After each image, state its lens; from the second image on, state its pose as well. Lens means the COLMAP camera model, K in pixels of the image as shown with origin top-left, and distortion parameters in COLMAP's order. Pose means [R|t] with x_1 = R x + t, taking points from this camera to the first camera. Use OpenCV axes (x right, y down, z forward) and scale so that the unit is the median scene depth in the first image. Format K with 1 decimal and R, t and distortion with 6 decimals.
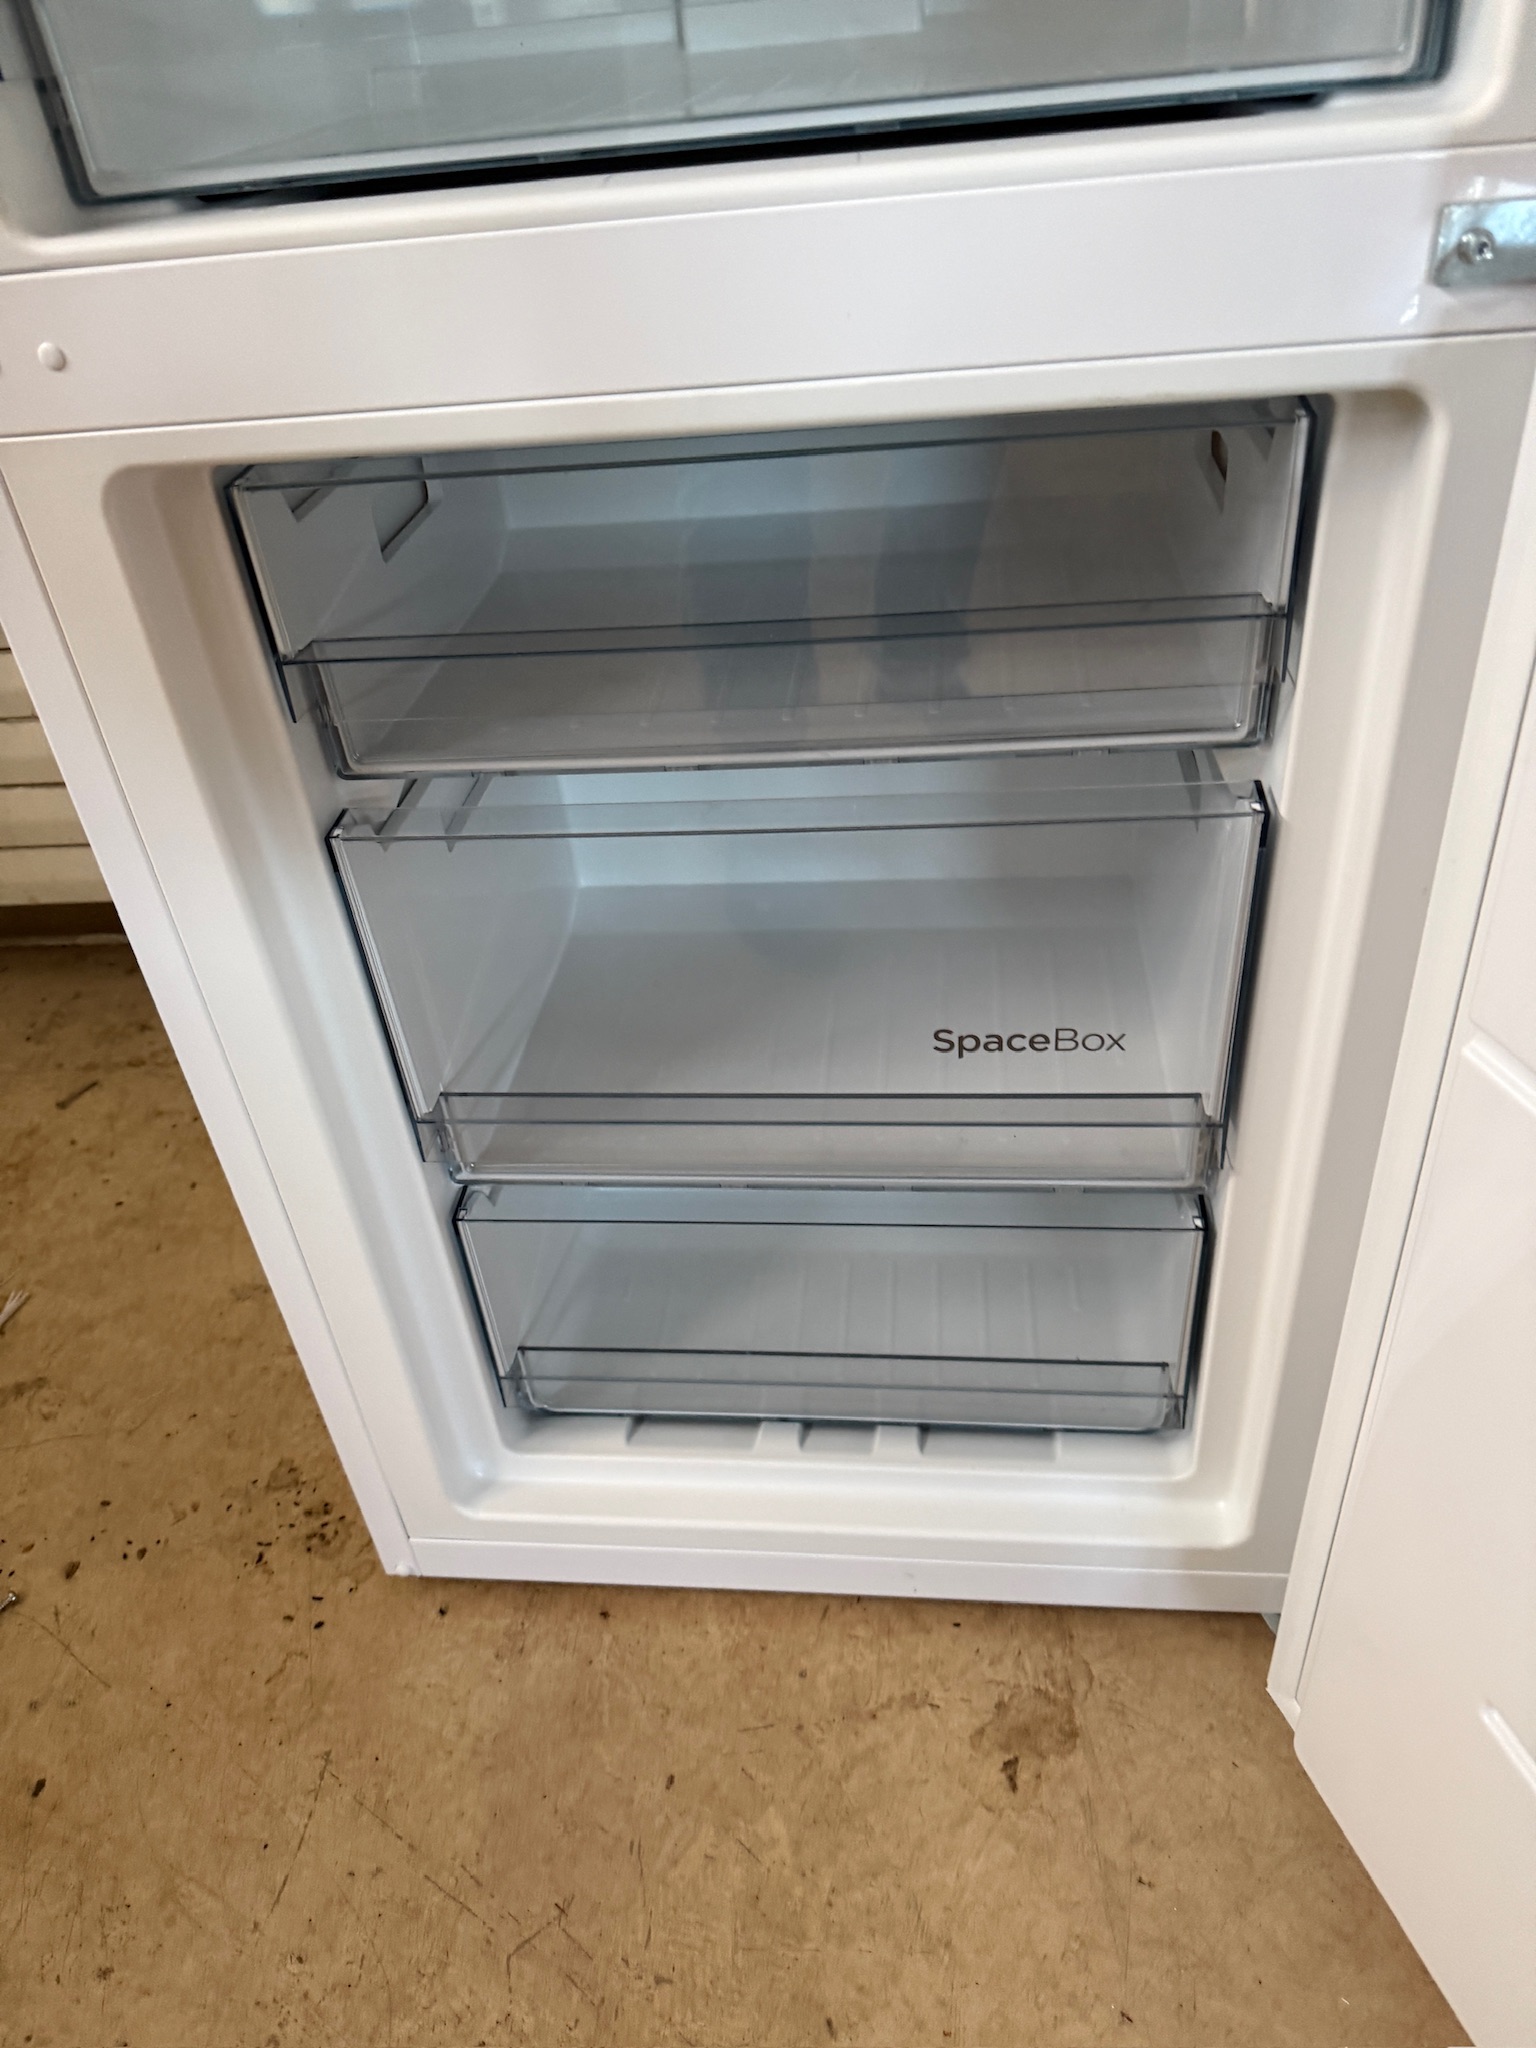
lens RADIAL K [[1457.2, 0, 768.0], [0, 1457.2, 1024.0], [0, 0, 1]] dist [-0.008857, -0.001934]
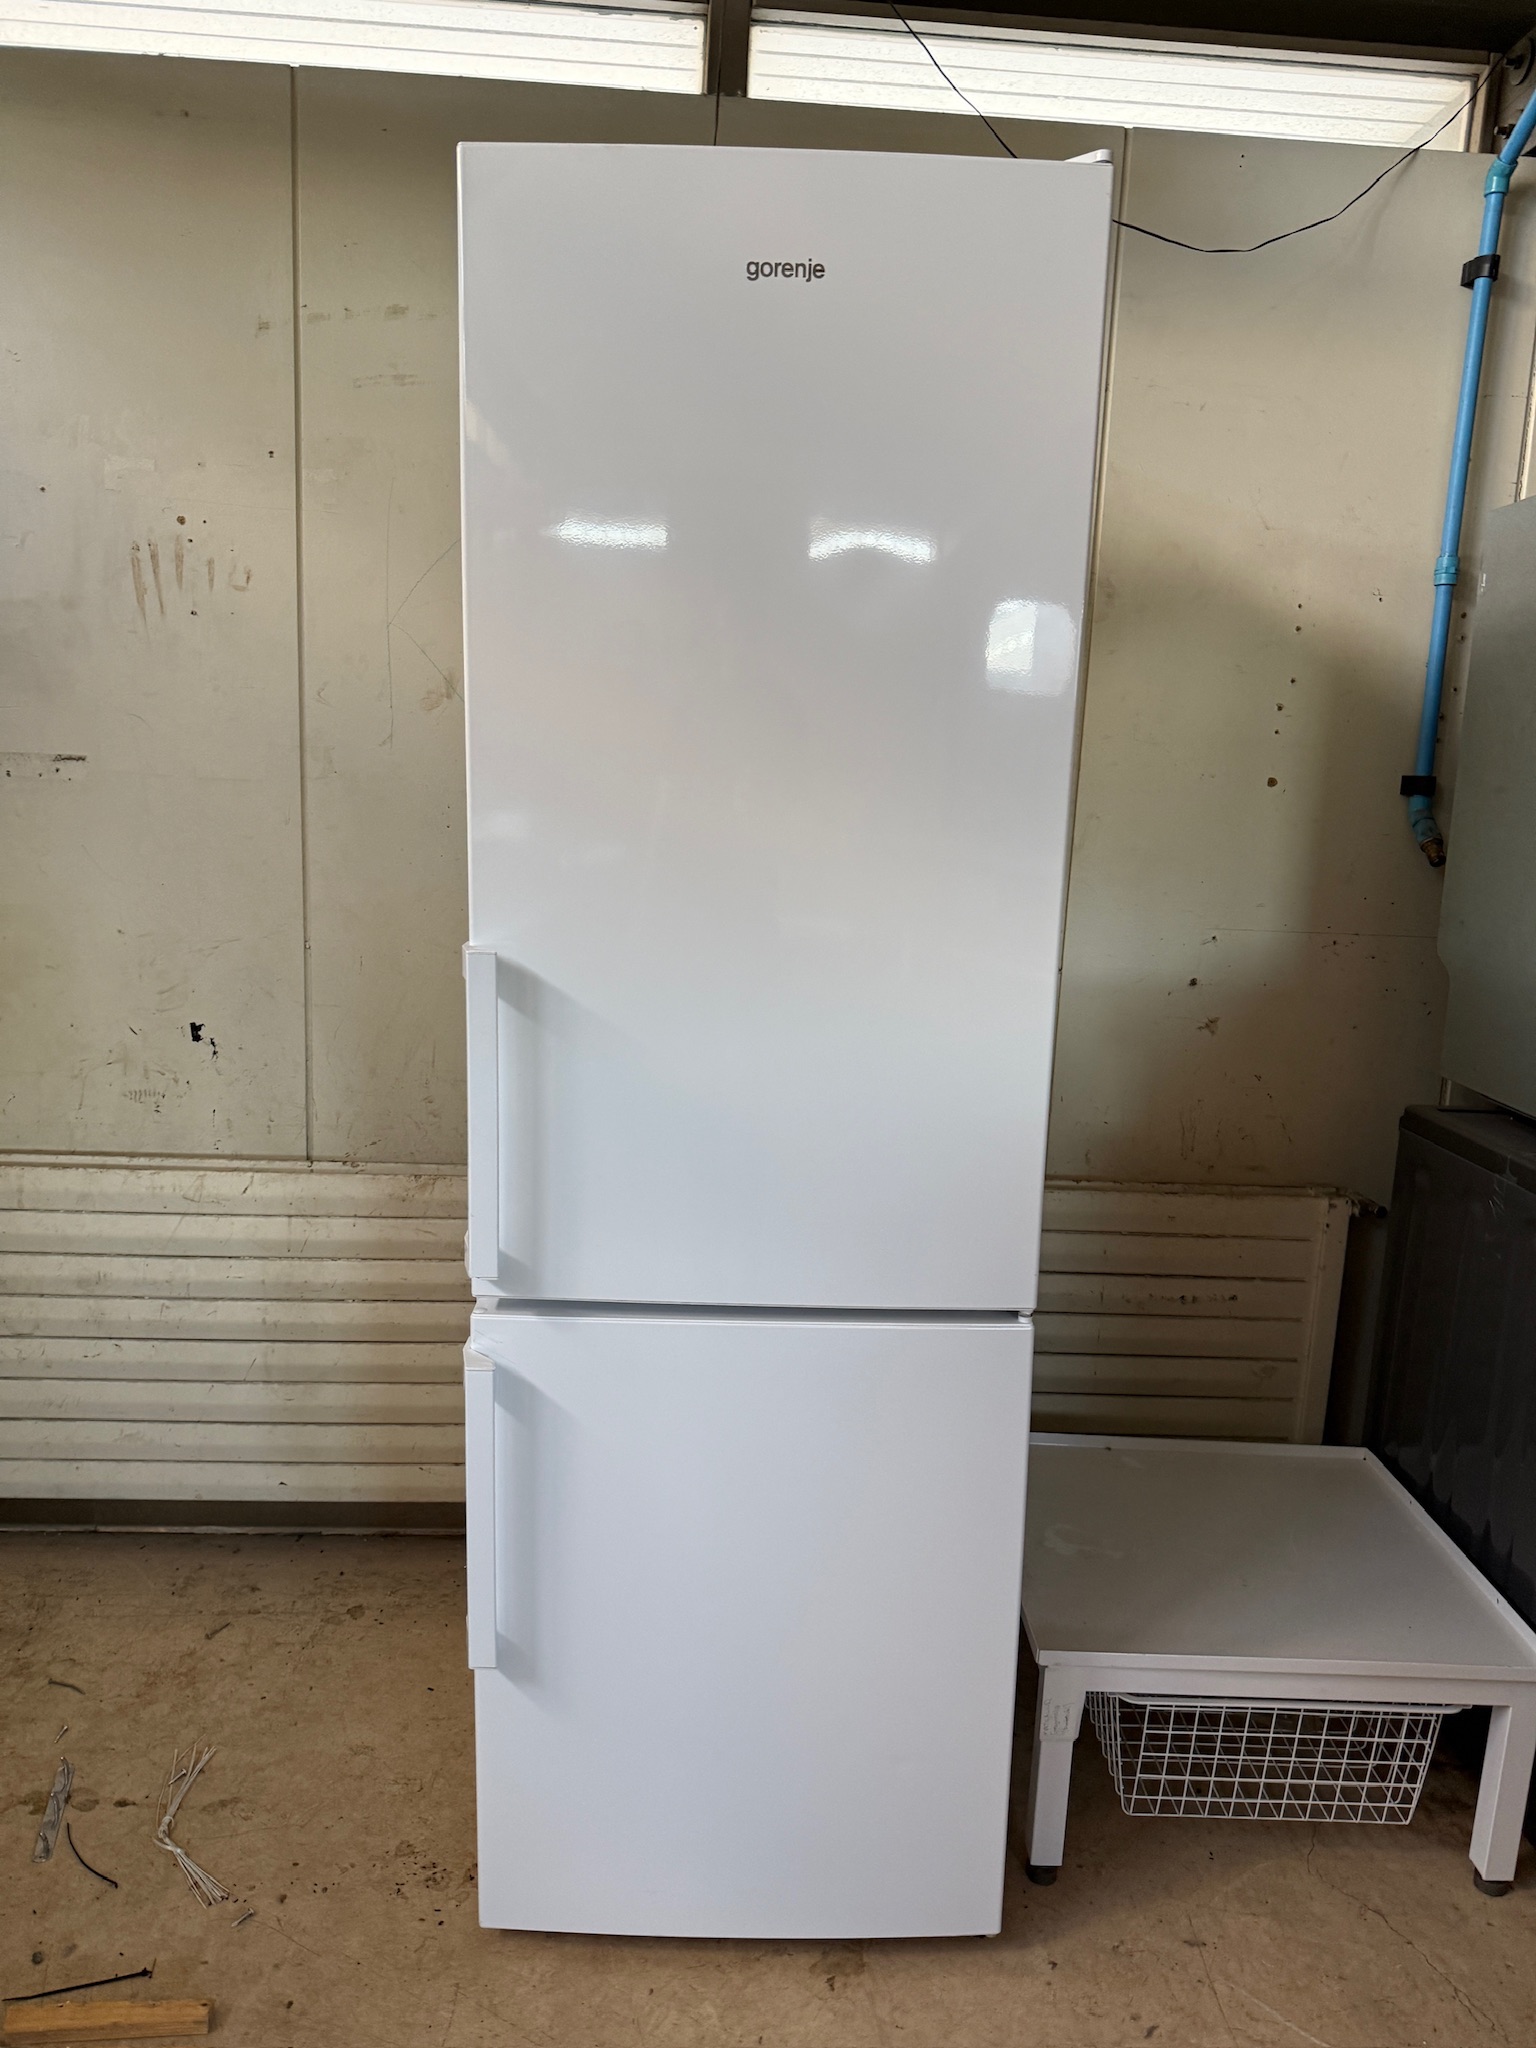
lens RADIAL K [[1432.6, 0, 779.0], [0, 1432.6, 1061.8], [0, 0, 1]] dist [-0.012227, -0.004470]
pose [[0.985531, 0.091748, 0.142519, -0.238907], [-0.024254, 0.908514, -0.417150, 0.170151], [-0.167753, 0.407658, 0.897593, -0.998660]]
